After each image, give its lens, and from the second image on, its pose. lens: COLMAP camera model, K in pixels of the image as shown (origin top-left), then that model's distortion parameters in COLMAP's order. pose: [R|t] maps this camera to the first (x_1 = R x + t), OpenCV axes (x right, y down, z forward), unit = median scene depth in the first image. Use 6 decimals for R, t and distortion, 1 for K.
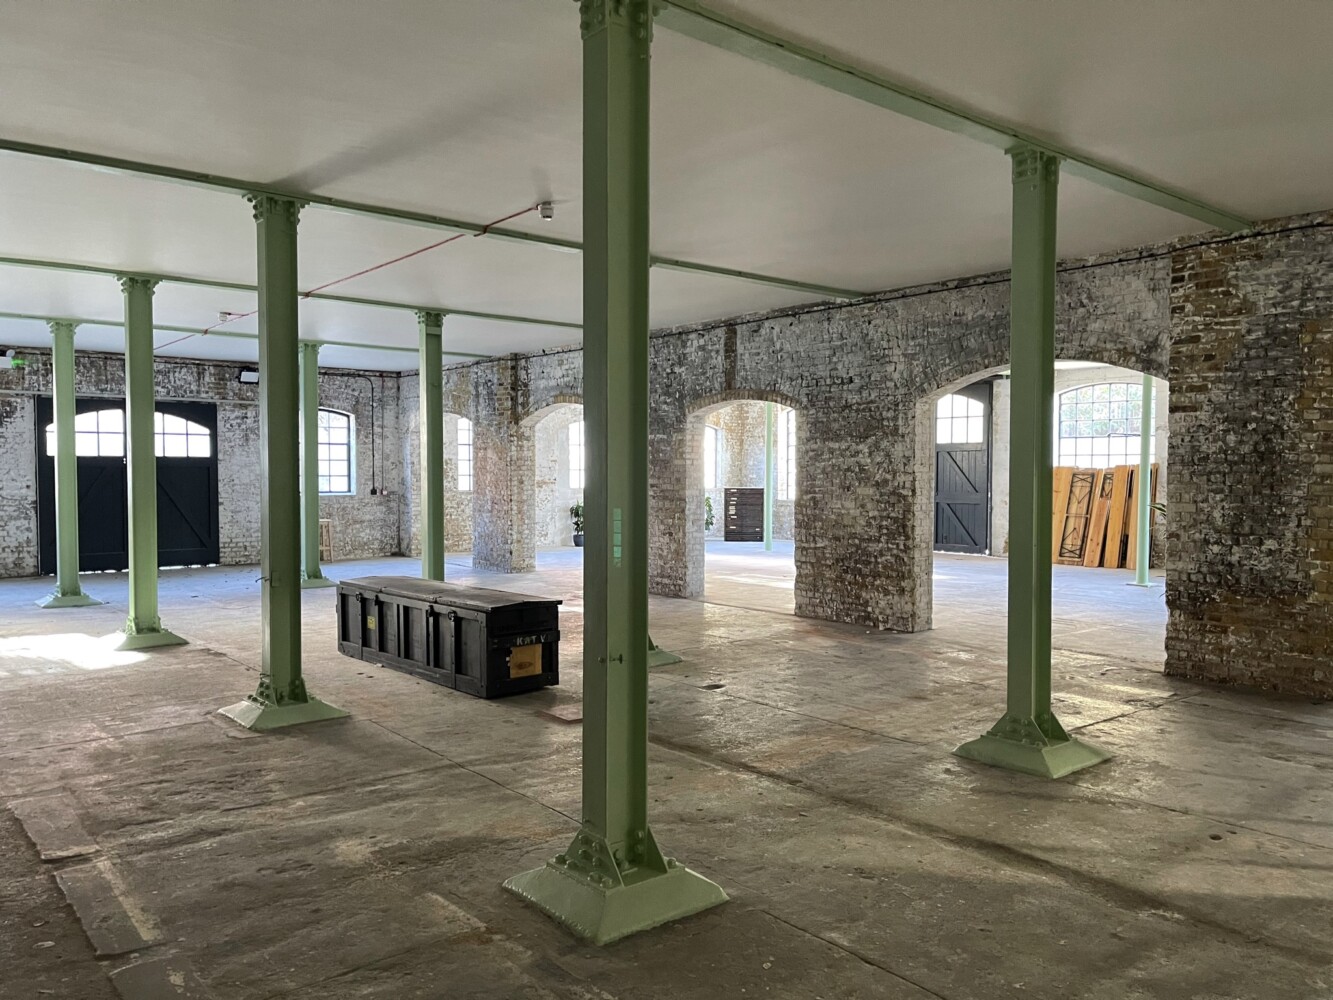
lens RADIAL K [[1014.0, 0, 668.8], [0, 1014.0, 508.8], [0, 0, 1]] dist [0.046330, -0.047270]
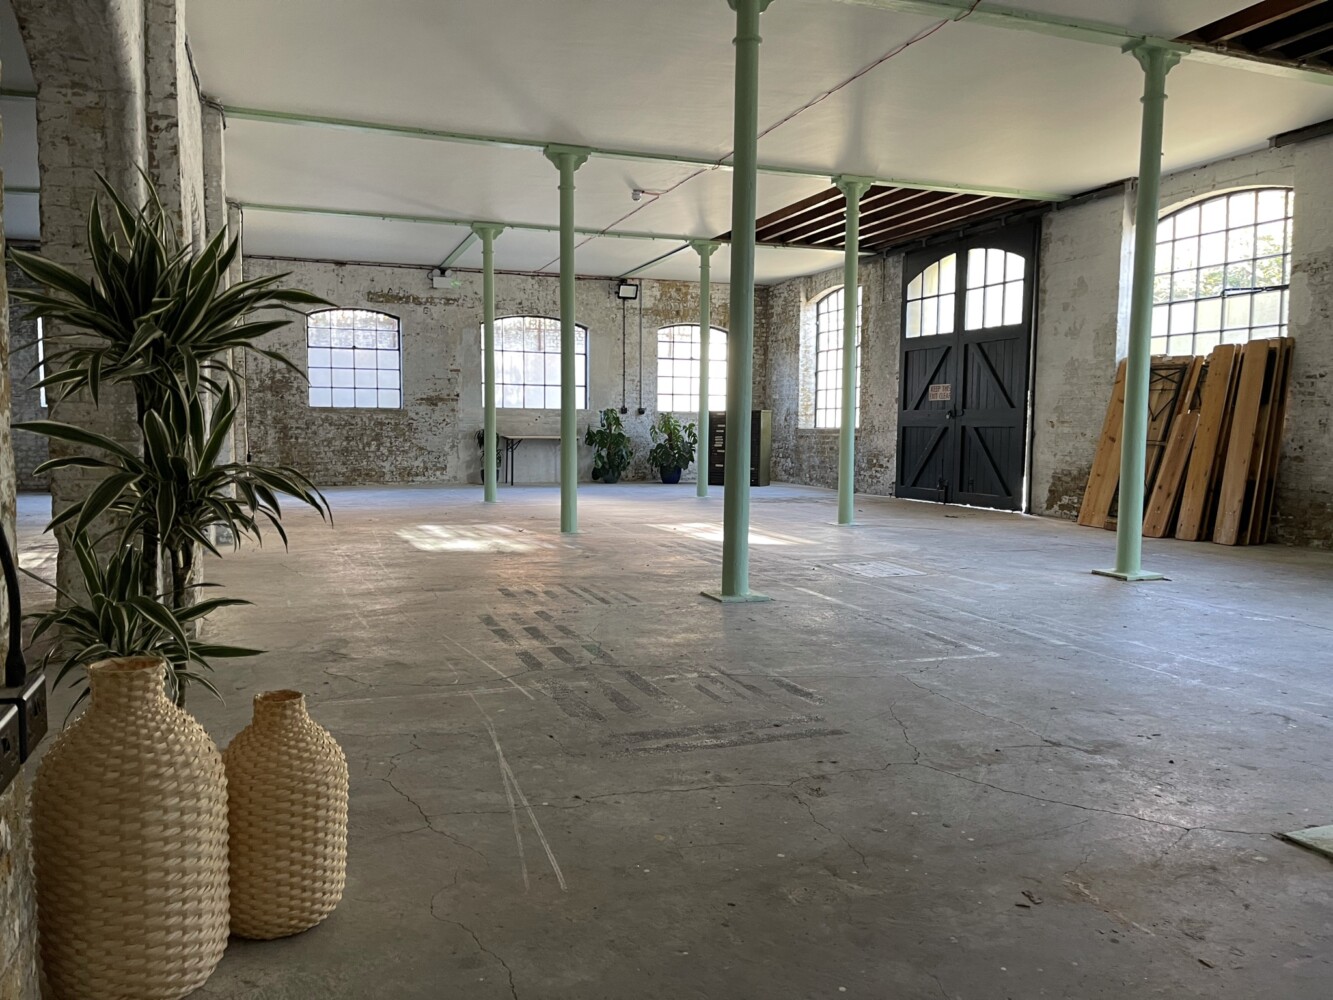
lens RADIAL K [[1014.0, 0, 665.6], [0, 1014.0, 494.2], [0, 0, 1]] dist [0.046330, -0.047270]
pose [[0.949397, 0.026557, -0.312952, 0.292920], [-0.016664, 0.999274, 0.034246, 0.017389], [0.313635, -0.027299, 0.949151, 0.357334]]
